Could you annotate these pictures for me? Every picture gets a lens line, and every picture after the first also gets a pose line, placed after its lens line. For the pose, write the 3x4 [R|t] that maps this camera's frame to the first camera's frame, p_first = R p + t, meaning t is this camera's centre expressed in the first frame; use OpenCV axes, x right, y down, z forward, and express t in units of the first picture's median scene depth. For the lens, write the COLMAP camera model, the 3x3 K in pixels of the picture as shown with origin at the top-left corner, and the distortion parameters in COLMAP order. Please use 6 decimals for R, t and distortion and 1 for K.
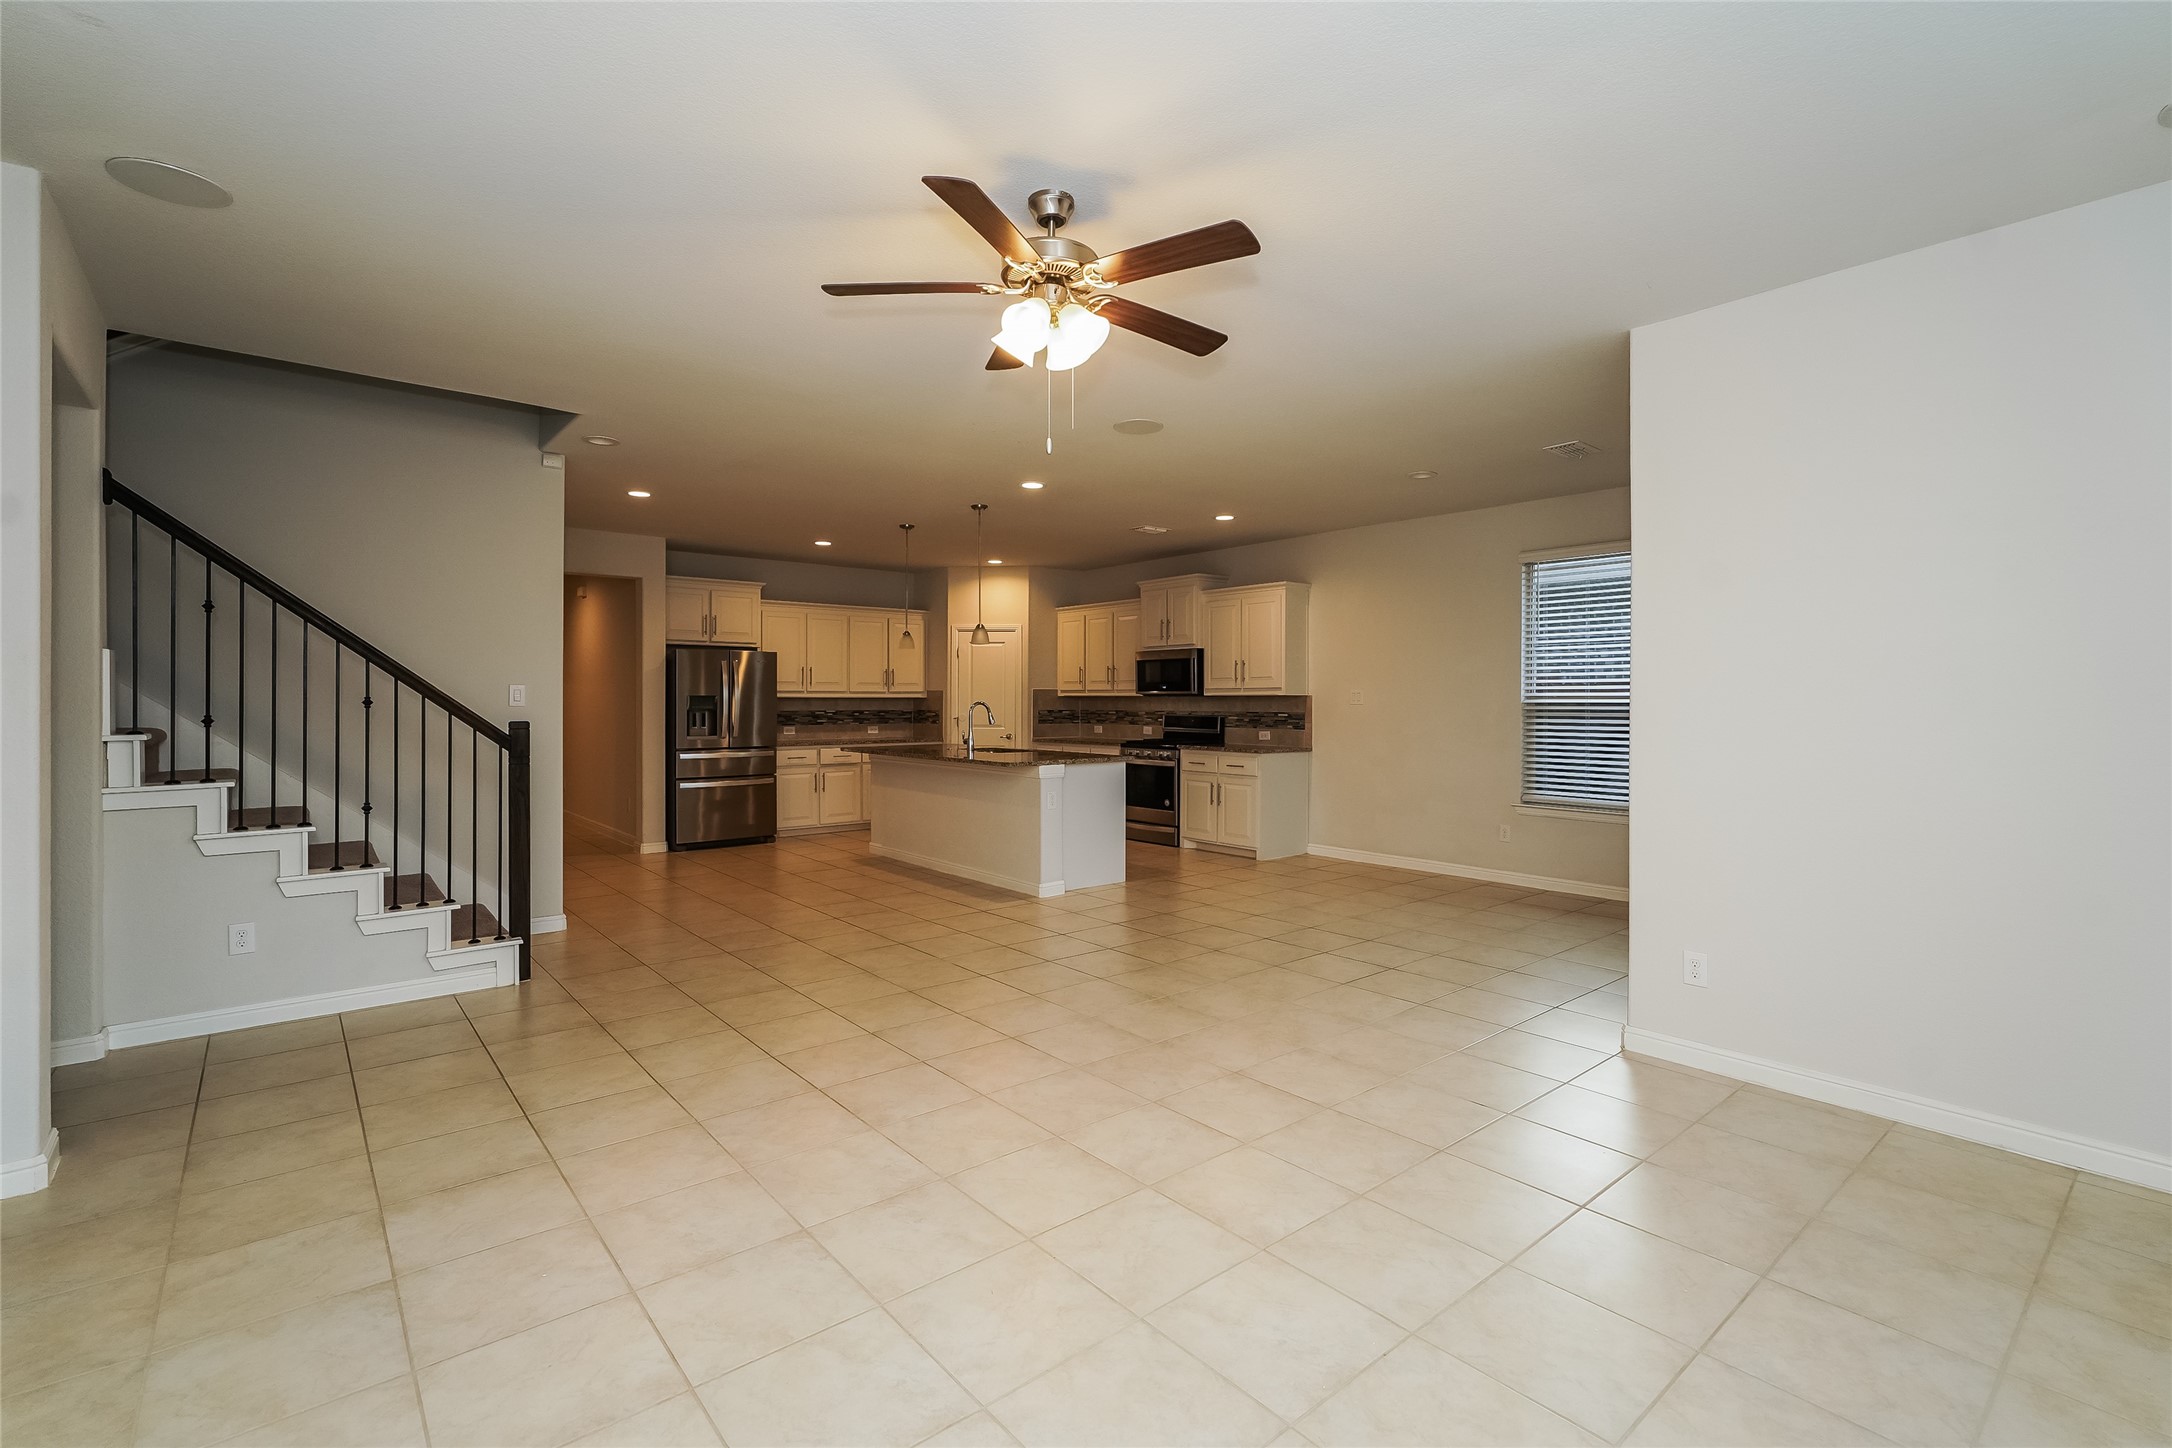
lens RADIAL K [[972.6, 0, 1093.7], [0, 972.6, 717.9], [0, 0, 1]] dist [0.001592, 0.000205]
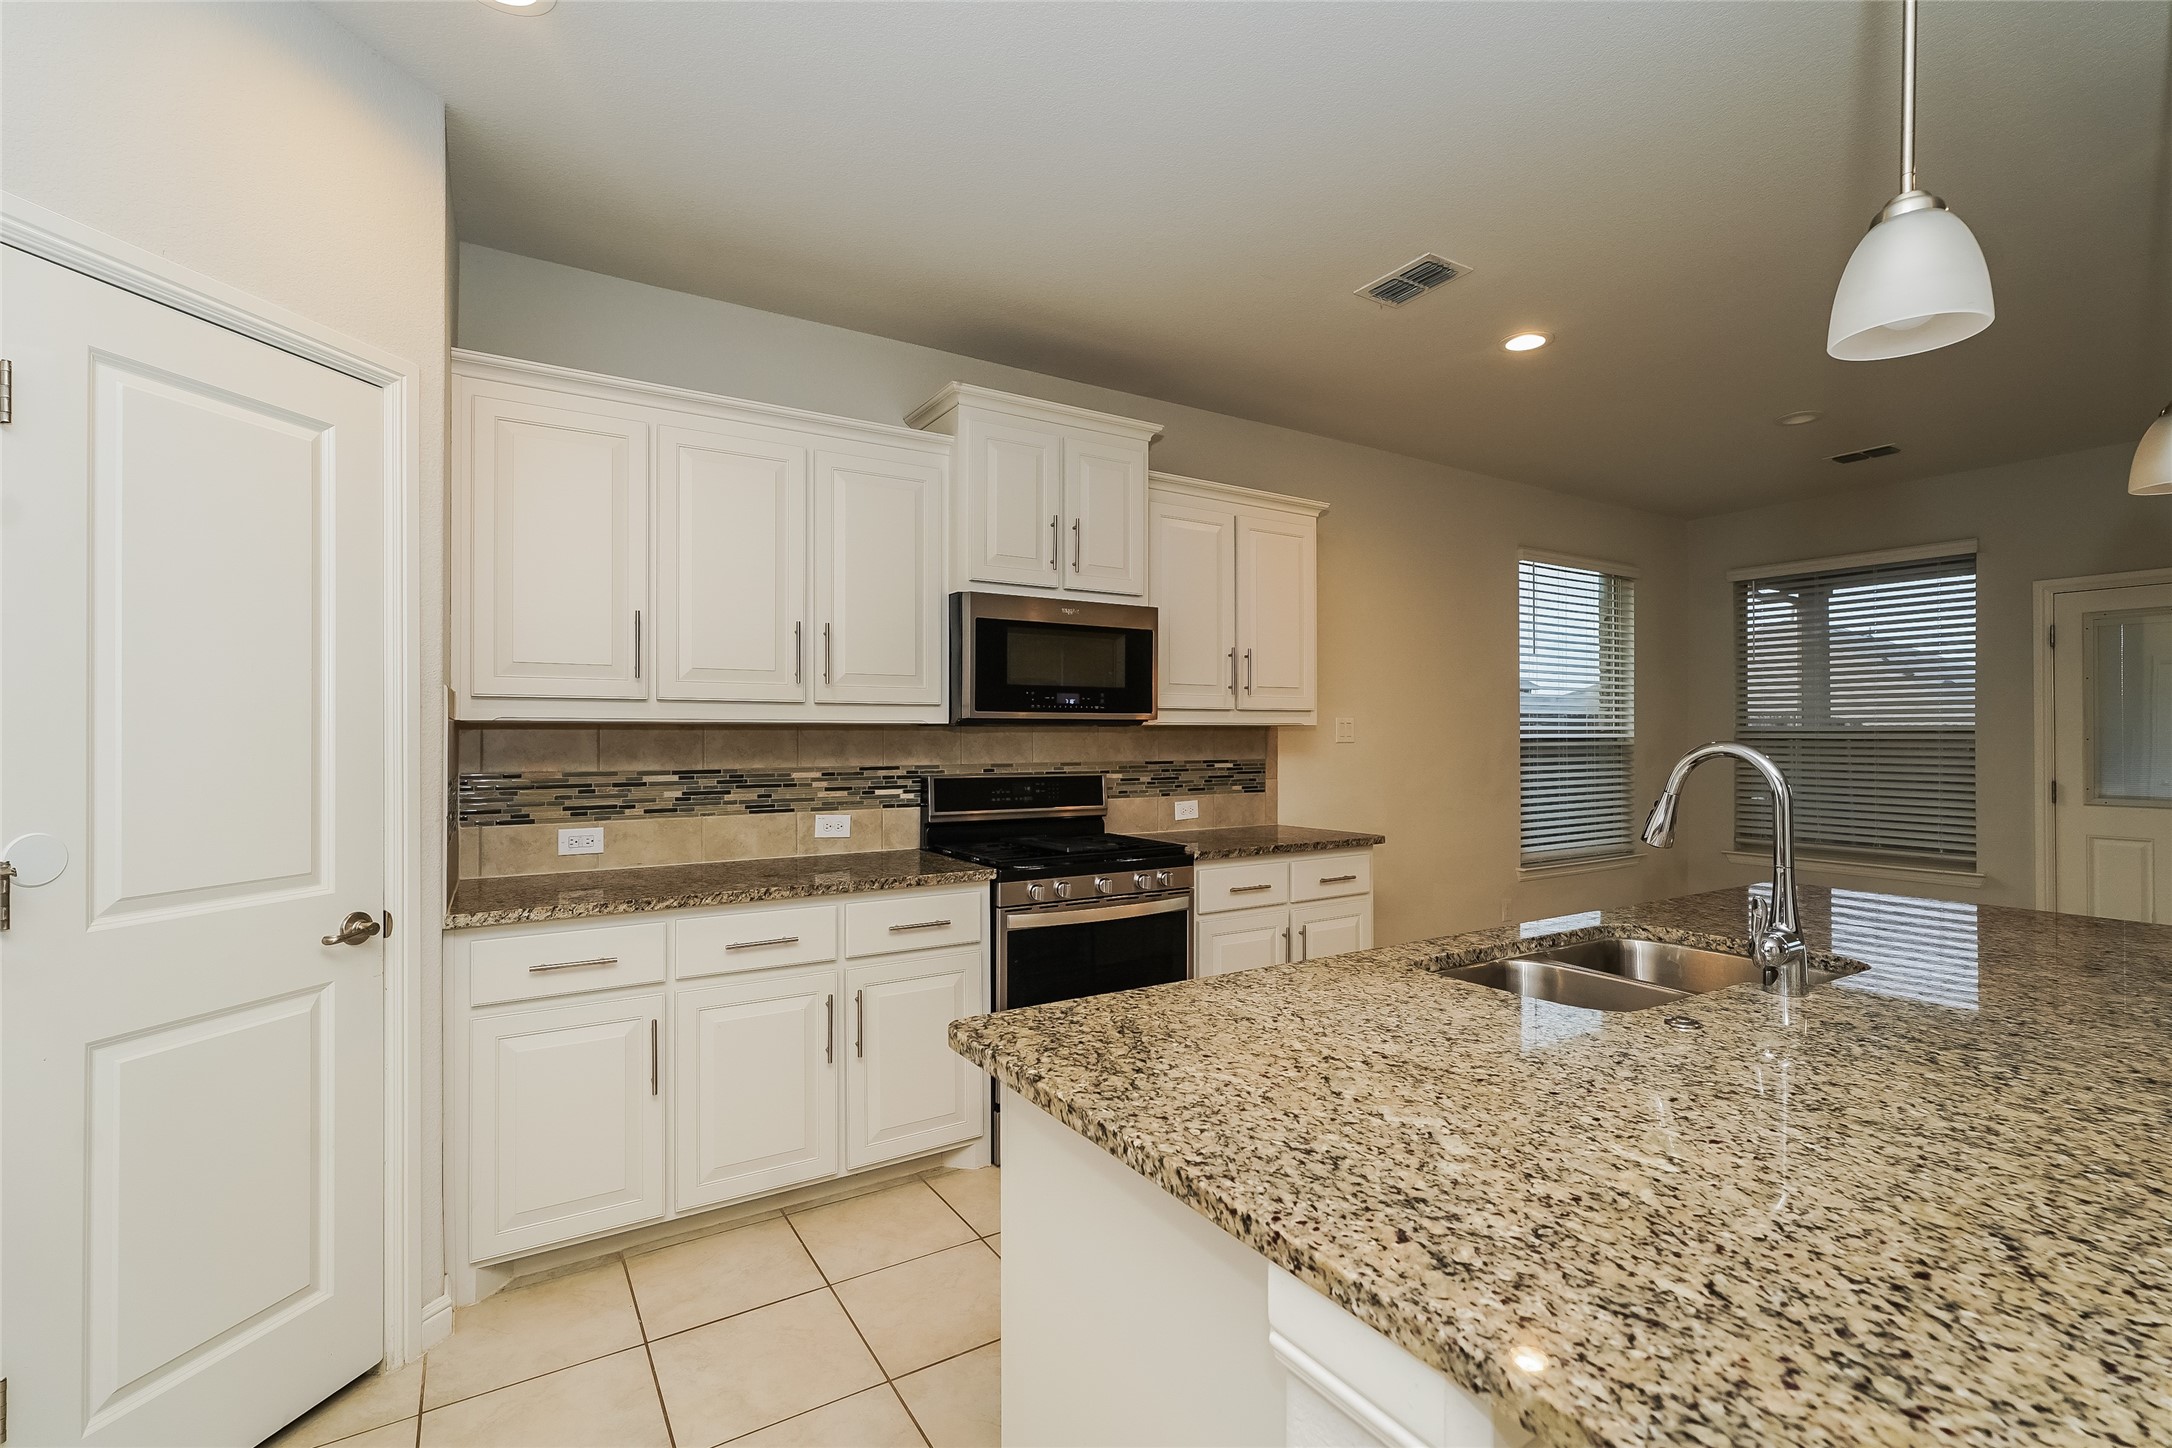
lens RADIAL K [[972.6, 0, 1081.5], [0, 972.6, 732.3], [0, 0, 1]] dist [0.001592, 0.000205]
pose [[0.144694, 0.005318, 0.989462, -0.285242], [0.021406, 0.999735, -0.008504, -0.015836], [-0.989245, 0.022410, 0.144542, 0.923643]]
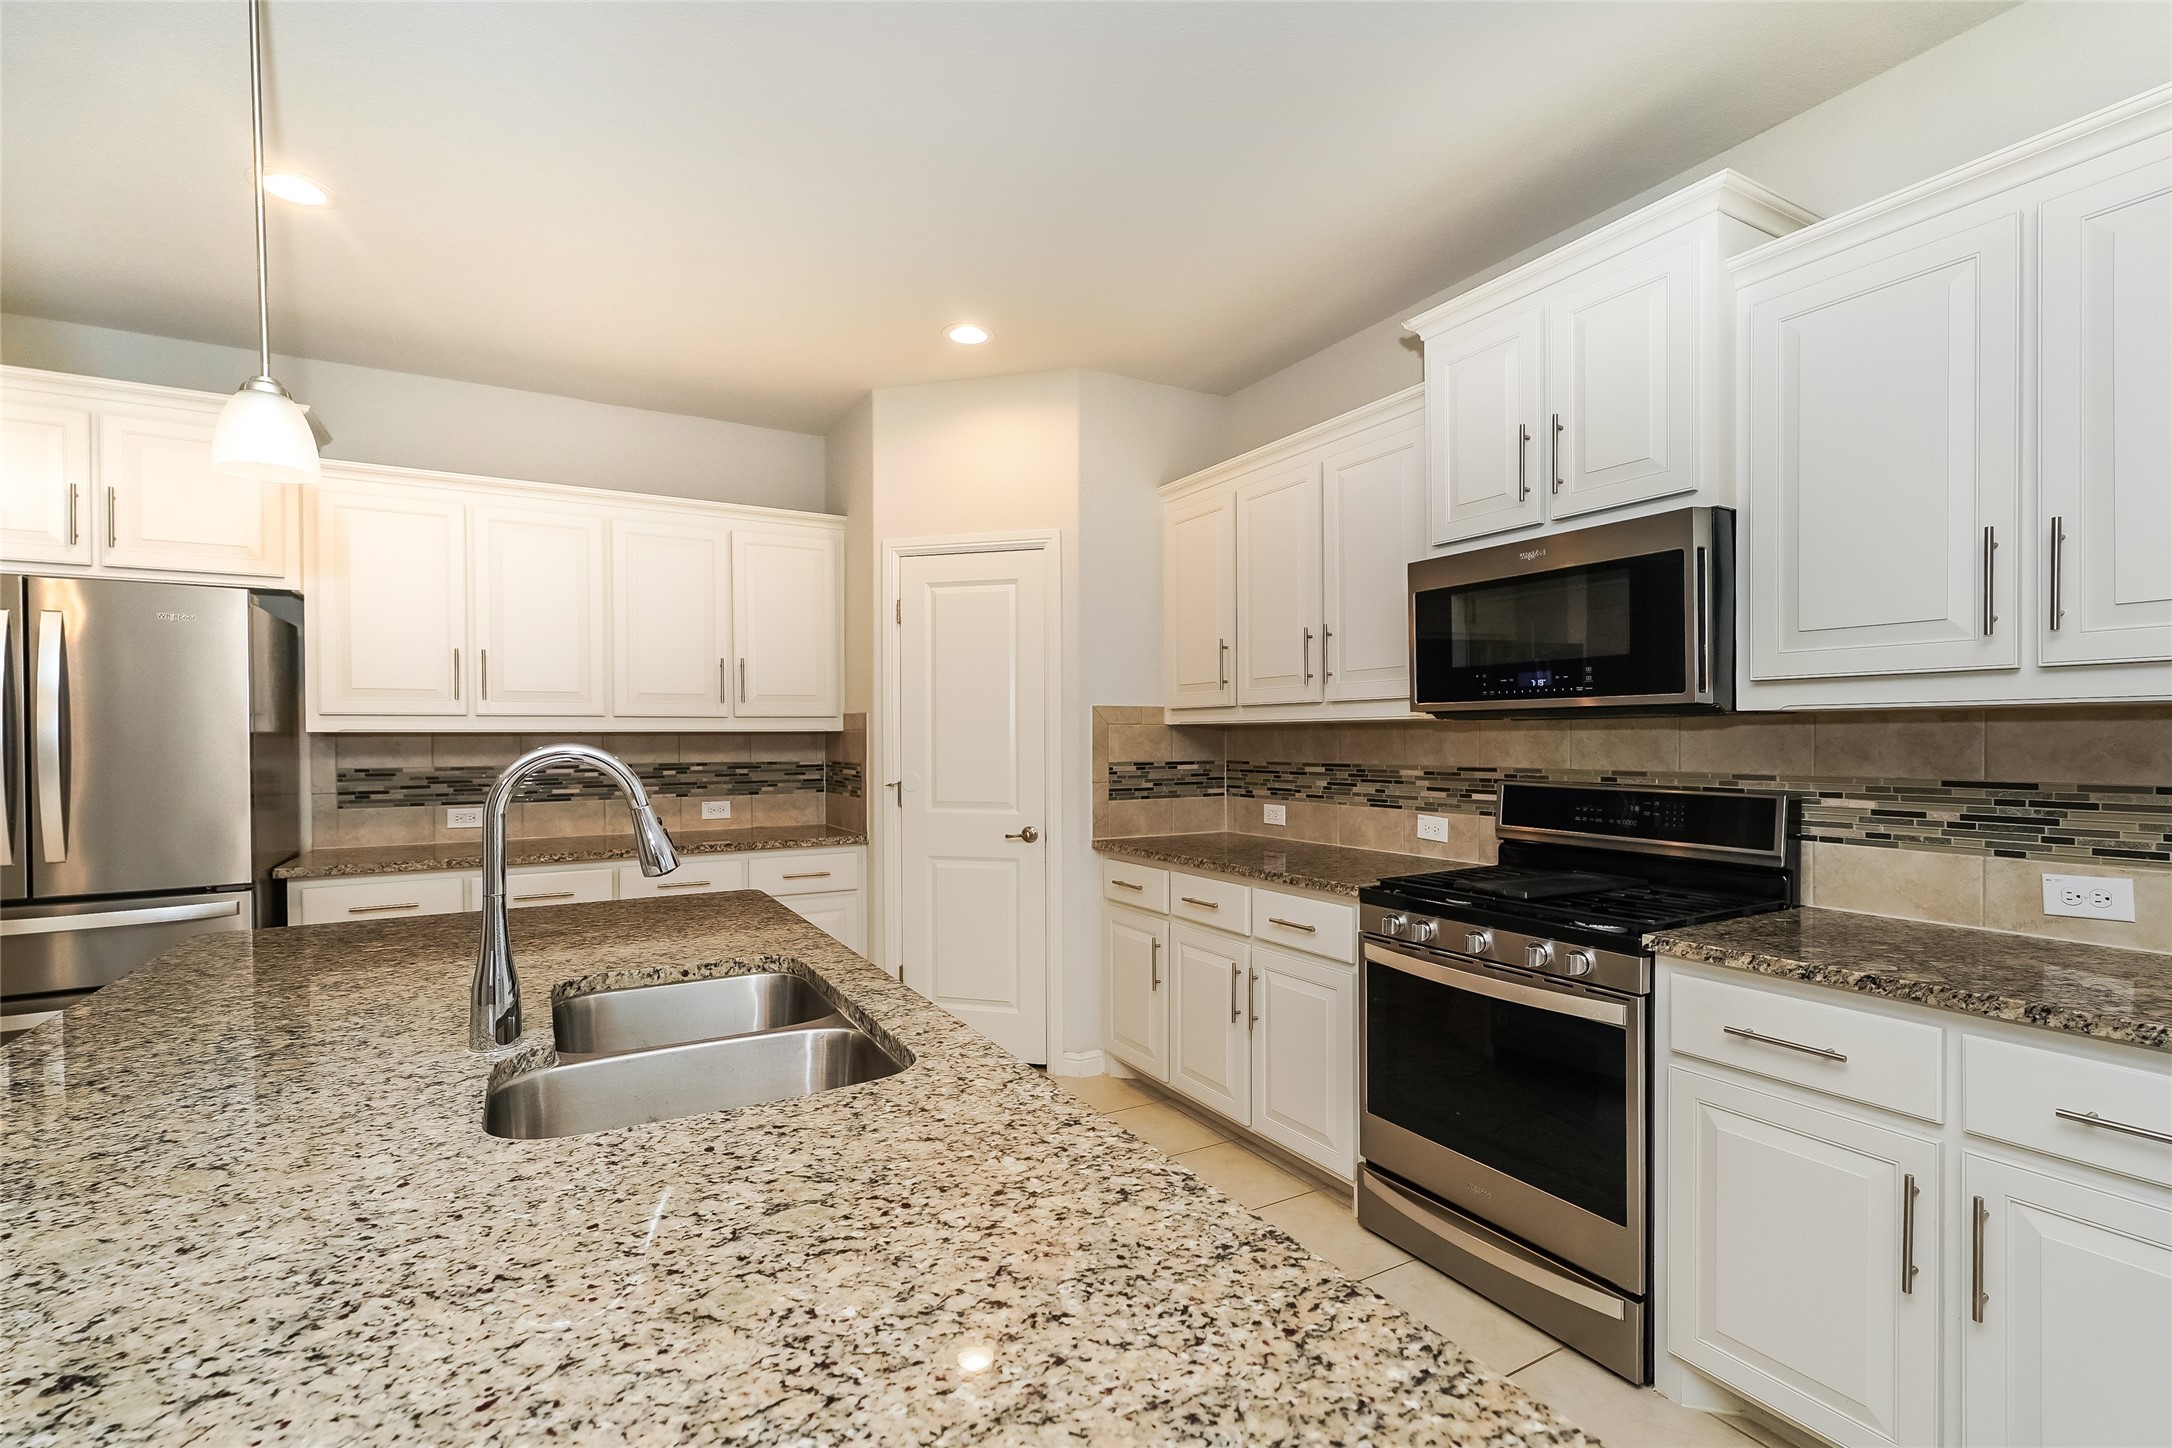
lens RADIAL K [[972.6, 0, 1088.6], [0, 972.6, 737.8], [0, 0, 1]] dist [0.001592, 0.000205]
pose [[0.983587, -0.006270, -0.180323, 0.002391], [0.003014, 0.999827, -0.018329, -0.011866], [0.180407, 0.017485, 0.983437, 0.709782]]
